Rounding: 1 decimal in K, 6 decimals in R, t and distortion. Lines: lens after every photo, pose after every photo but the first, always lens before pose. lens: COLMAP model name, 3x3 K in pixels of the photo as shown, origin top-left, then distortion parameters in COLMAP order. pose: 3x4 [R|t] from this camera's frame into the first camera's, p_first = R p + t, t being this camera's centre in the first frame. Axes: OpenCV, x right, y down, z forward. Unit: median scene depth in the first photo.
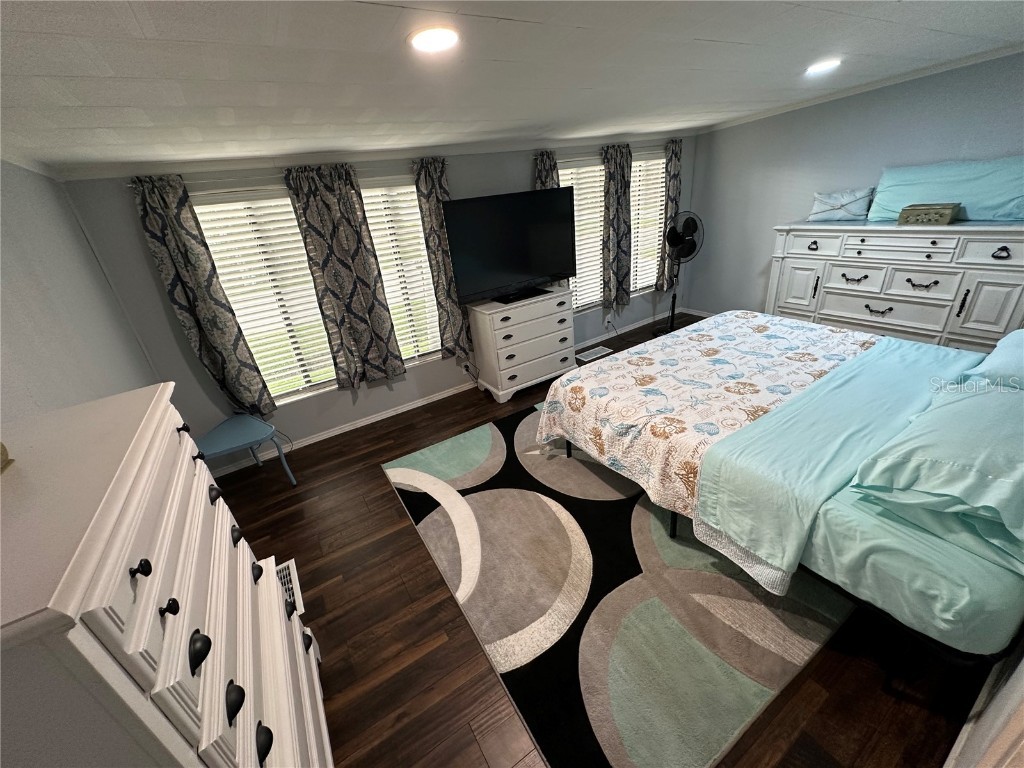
lens RADIAL K [[409.9, 0, 512.0], [0, 409.9, 384.0], [0, 0, 1]] dist [0.000767, 0.000249]
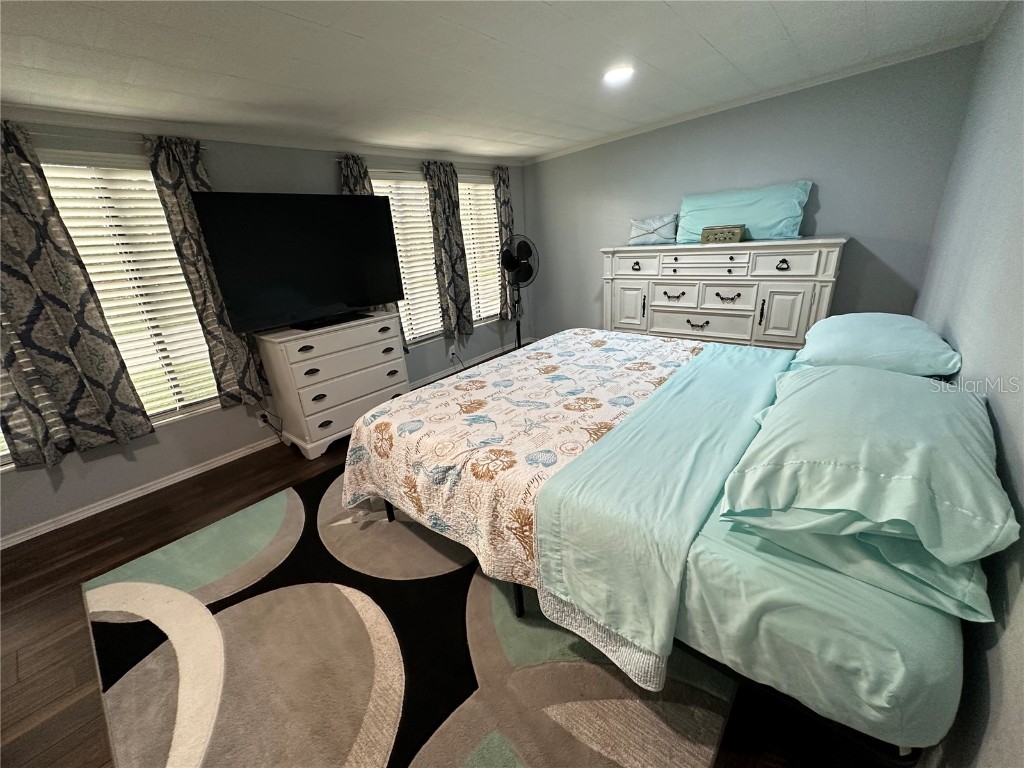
lens RADIAL K [[409.9, 0, 512.0], [0, 409.9, 384.0], [0, 0, 1]] dist [0.000767, 0.000249]
pose [[0.951038, -0.069259, 0.301215, 0.142227], [0.103755, 0.989557, -0.100058, 0.030037], [-0.291140, 0.126411, 0.948292, 0.200550]]
